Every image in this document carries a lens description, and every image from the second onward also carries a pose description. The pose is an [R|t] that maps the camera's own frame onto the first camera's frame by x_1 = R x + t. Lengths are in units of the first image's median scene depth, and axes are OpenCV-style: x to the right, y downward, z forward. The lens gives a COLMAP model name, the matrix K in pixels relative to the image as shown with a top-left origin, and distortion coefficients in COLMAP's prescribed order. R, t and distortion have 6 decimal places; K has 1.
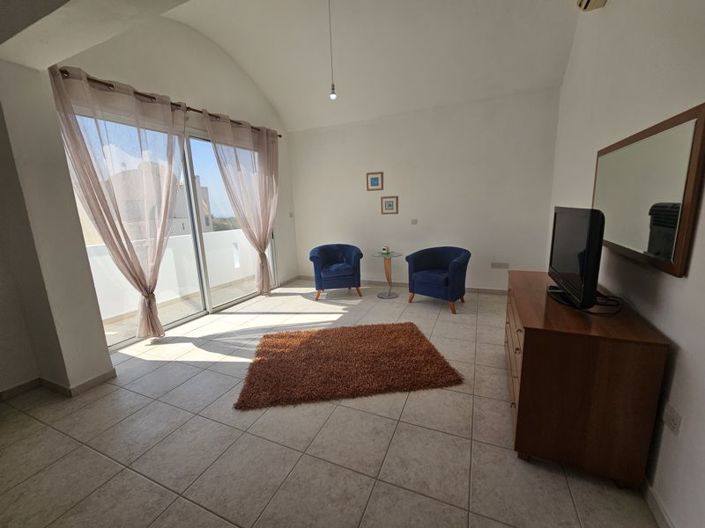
lens RADIAL K [[288.1, 0, 354.4], [0, 288.1, 262.2], [0, 0, 1]] dist [-0.008838, -0.000060]
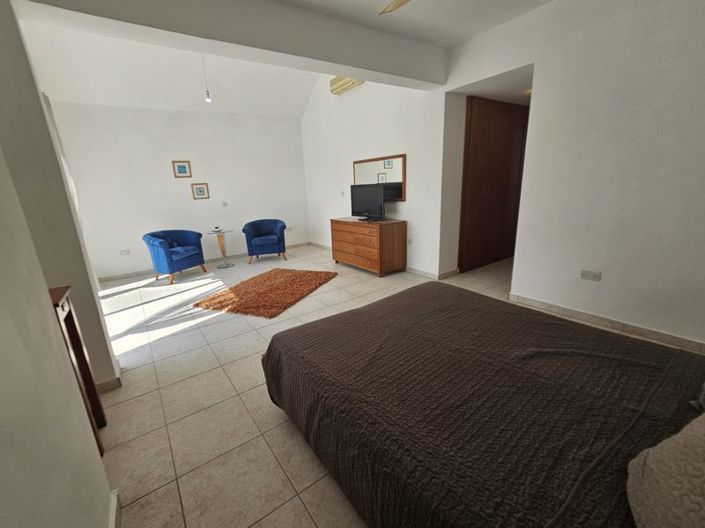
lens RADIAL K [[302.8, 0, 340.4], [0, 302.8, 267.4], [0, 0, 1]] dist [-0.000184, -0.000009]
pose [[0.523565, -0.216682, 0.823971, -0.767250], [0.198642, 0.971511, 0.129260, 0.060384], [-0.828505, 0.095999, 0.551691, -0.107680]]
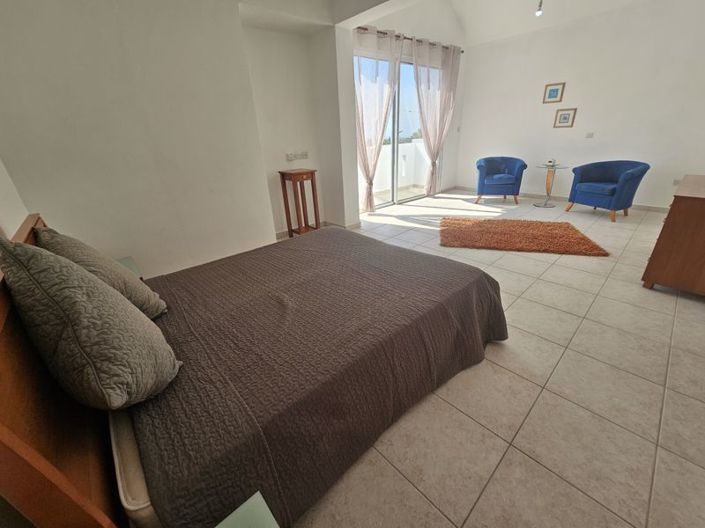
lens RADIAL K [[288.1, 0, 354.4], [0, 288.1, 262.2], [0, 0, 1]] dist [-0.008838, -0.000060]
pose [[0.913035, 0.164022, -0.373449, -0.118227], [-0.067990, 0.963974, 0.257159, 0.104065], [0.402174, -0.209405, 0.891294, -0.387076]]
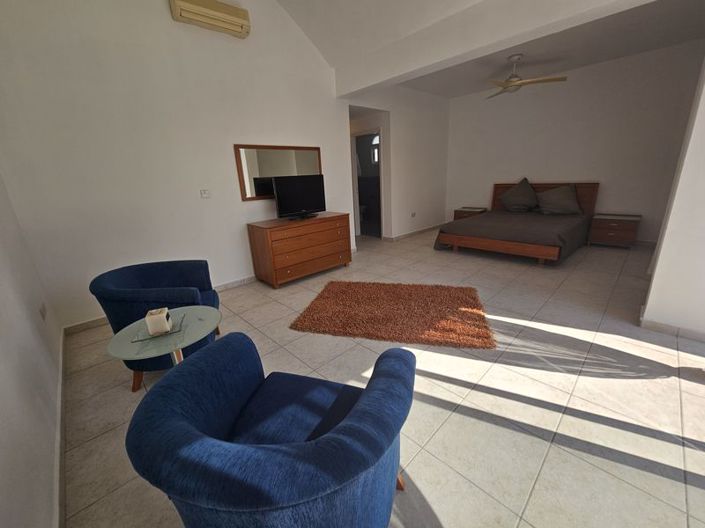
lens RADIAL K [[288.1, 0, 354.4], [0, 288.1, 262.2], [0, 0, 1]] dist [-0.008838, -0.000060]
pose [[-0.919613, -0.034999, 0.391263, -0.218156], [0.154767, 0.883182, 0.442760, -0.223256], [-0.361052, 0.467723, -0.806769, 1.273183]]
